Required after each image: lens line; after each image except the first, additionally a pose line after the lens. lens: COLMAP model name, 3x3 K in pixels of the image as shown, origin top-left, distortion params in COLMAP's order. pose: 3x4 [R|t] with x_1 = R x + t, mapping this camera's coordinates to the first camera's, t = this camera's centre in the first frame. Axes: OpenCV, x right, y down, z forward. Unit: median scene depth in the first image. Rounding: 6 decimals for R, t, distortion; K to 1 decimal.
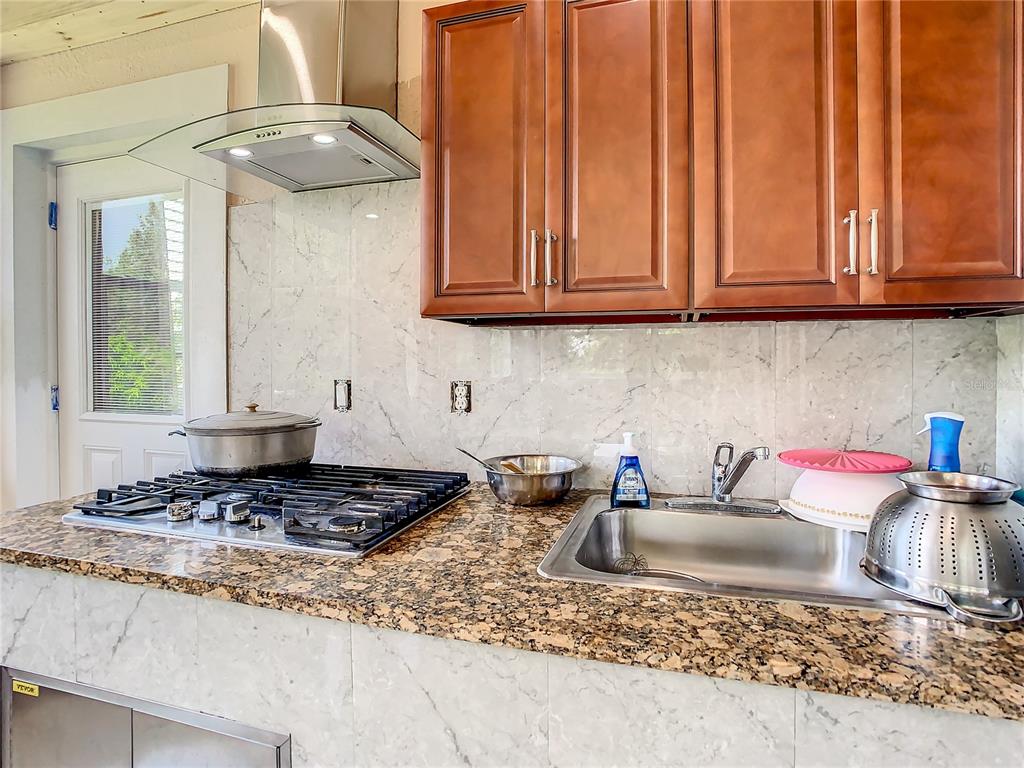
lens RADIAL K [[539.5, 0, 512.9], [0, 539.5, 361.8], [0, 0, 1]] dist [-0.045367, 0.017292]
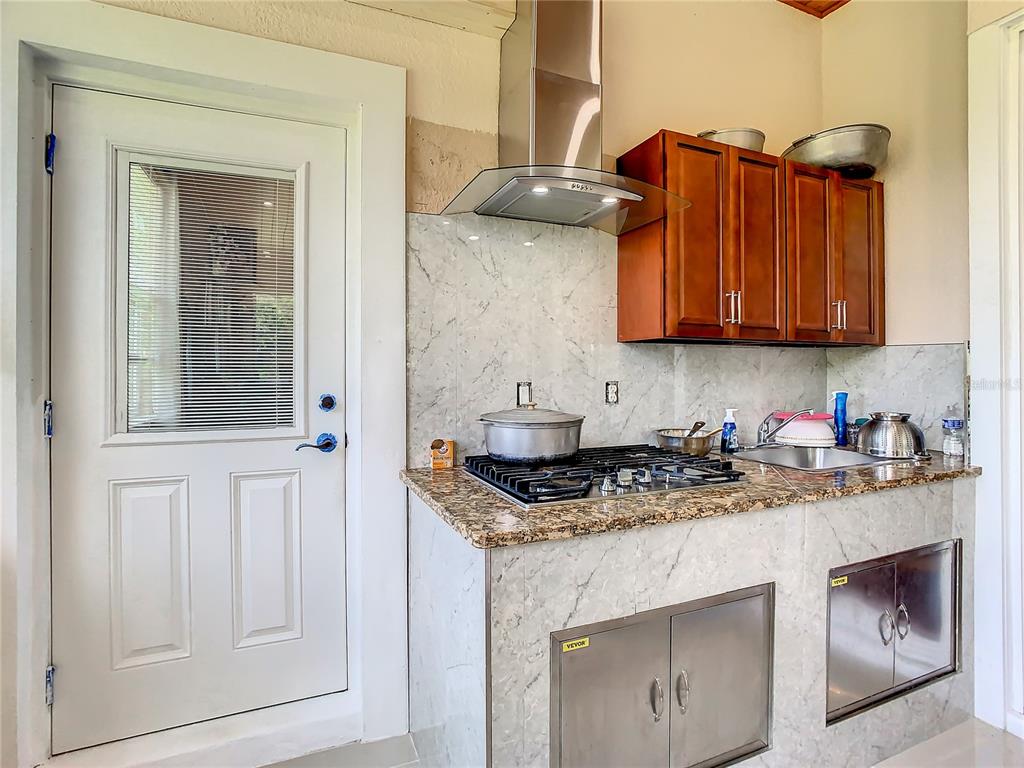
lens RADIAL K [[539.5, 0, 512.9], [0, 539.5, 361.8], [0, 0, 1]] dist [-0.045367, 0.017292]
pose [[0.762766, 0.010604, 0.646588, -1.205145], [-0.001757, 0.999896, -0.014326, 0.005849], [-0.646672, 0.009791, 0.762705, 0.117334]]
